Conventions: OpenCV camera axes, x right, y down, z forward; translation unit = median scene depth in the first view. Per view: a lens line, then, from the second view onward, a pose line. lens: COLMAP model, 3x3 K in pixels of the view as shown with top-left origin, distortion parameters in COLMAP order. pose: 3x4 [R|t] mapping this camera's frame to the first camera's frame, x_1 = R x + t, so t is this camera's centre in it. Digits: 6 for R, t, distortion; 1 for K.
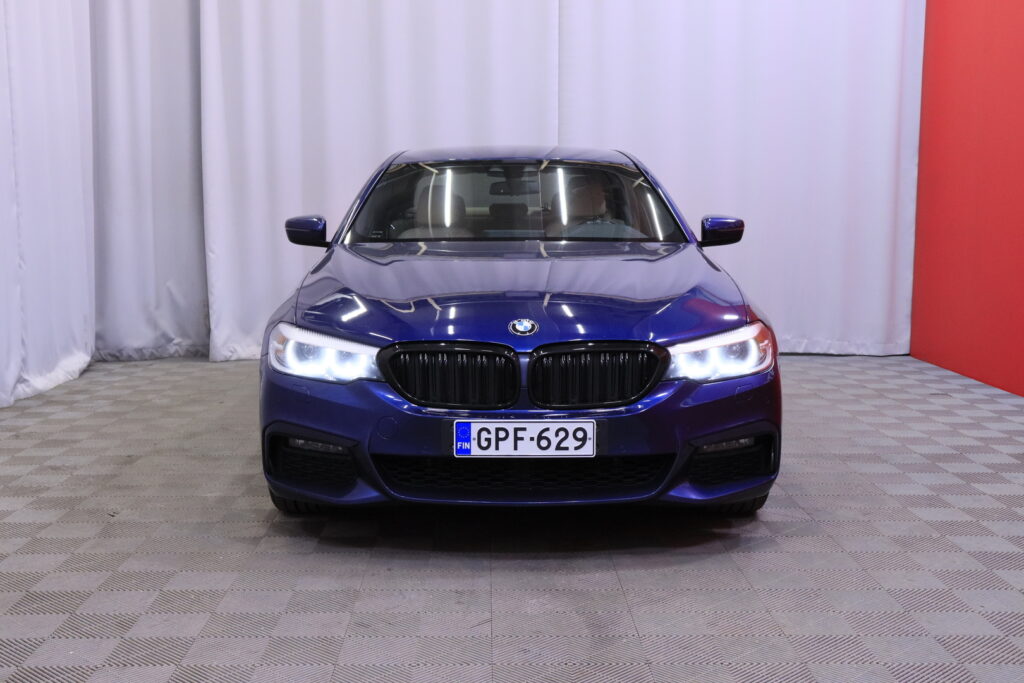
lens RADIAL K [[1295.5, 0, 511.6], [0, 1295.5, 344.8], [0, 0, 1]] dist [-0.039687, 0.000000]
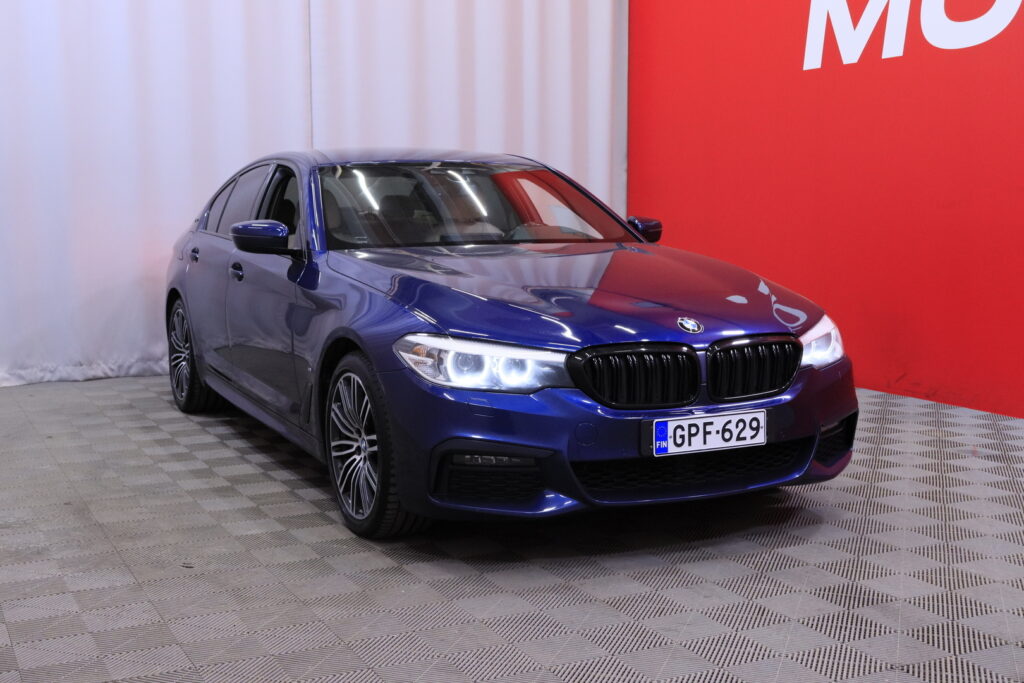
lens RADIAL K [[1295.5, 0, 515.5], [0, 1295.5, 351.4], [0, 0, 1]] dist [-0.039687, 0.000000]
pose [[0.901046, -0.055598, 0.430146, -0.566415], [0.055697, 0.998371, 0.012372, -0.013046], [-0.430133, 0.012810, 0.902675, 0.139840]]
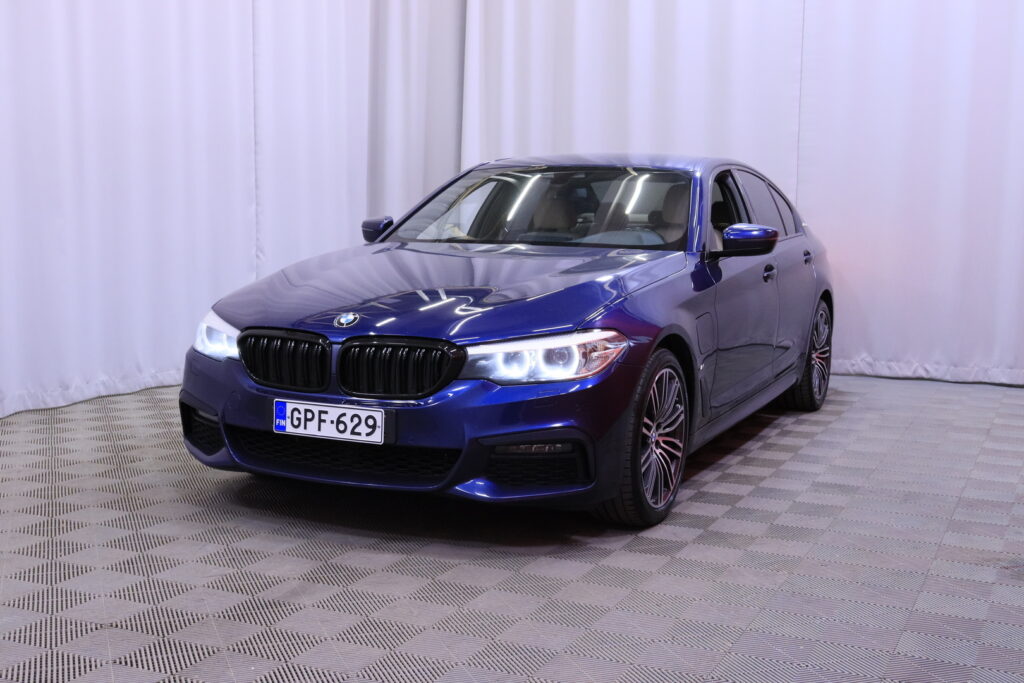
lens RADIAL K [[1295.5, 0, 510.7], [0, 1295.5, 334.0], [0, 0, 1]] dist [-0.039687, 0.000000]
pose [[0.890305, 0.057944, -0.451664, 0.633032], [-0.064810, 0.997898, 0.000269, -0.010886], [0.450730, 0.029033, 0.892188, 0.097374]]
